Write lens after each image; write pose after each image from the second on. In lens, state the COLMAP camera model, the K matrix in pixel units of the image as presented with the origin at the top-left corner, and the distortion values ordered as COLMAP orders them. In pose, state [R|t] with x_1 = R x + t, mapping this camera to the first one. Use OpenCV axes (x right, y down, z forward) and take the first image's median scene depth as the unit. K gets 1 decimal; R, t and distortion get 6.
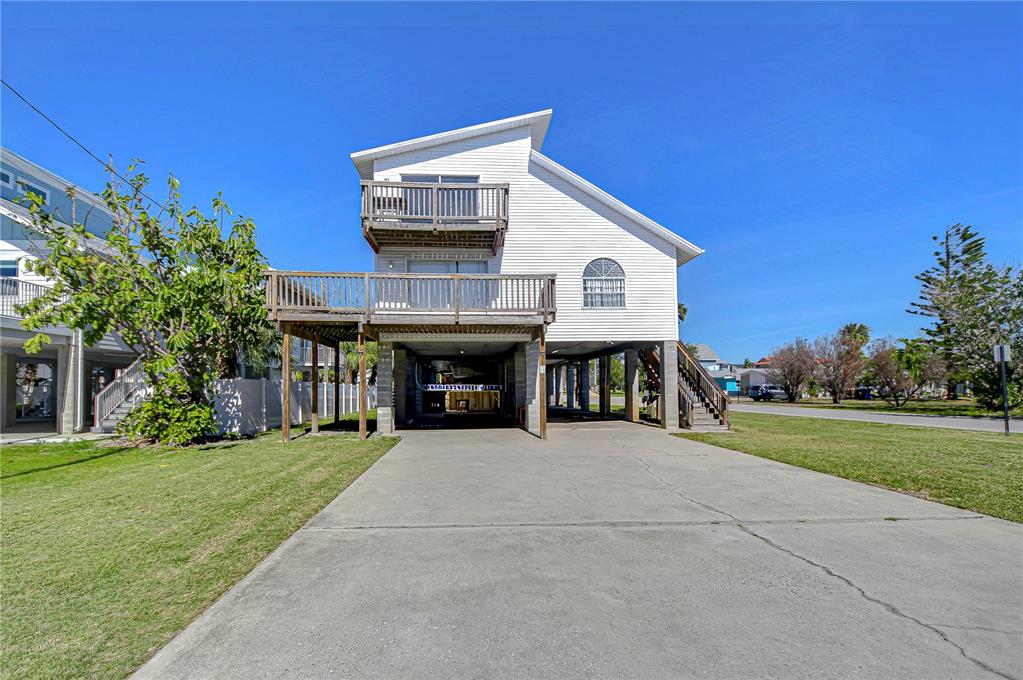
lens RADIAL K [[447.1, 0, 516.1], [0, 447.1, 358.4], [0, 0, 1]] dist [0.001771, -0.006274]
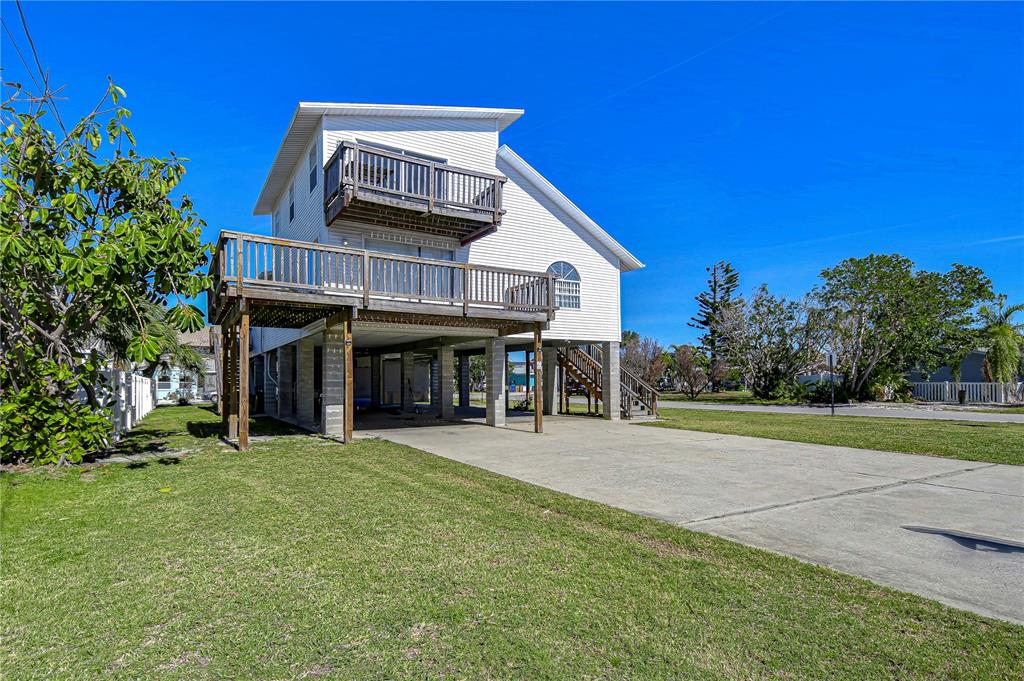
lens RADIAL K [[447.5, 0, 516.6], [0, 447.5, 358.9], [0, 0, 1]] dist [0.001771, -0.006274]
pose [[0.912308, 0.023898, 0.408807, -0.338161], [-0.028944, 0.999562, 0.006160, 0.004039], [-0.408481, -0.017453, 0.912600, 0.067101]]
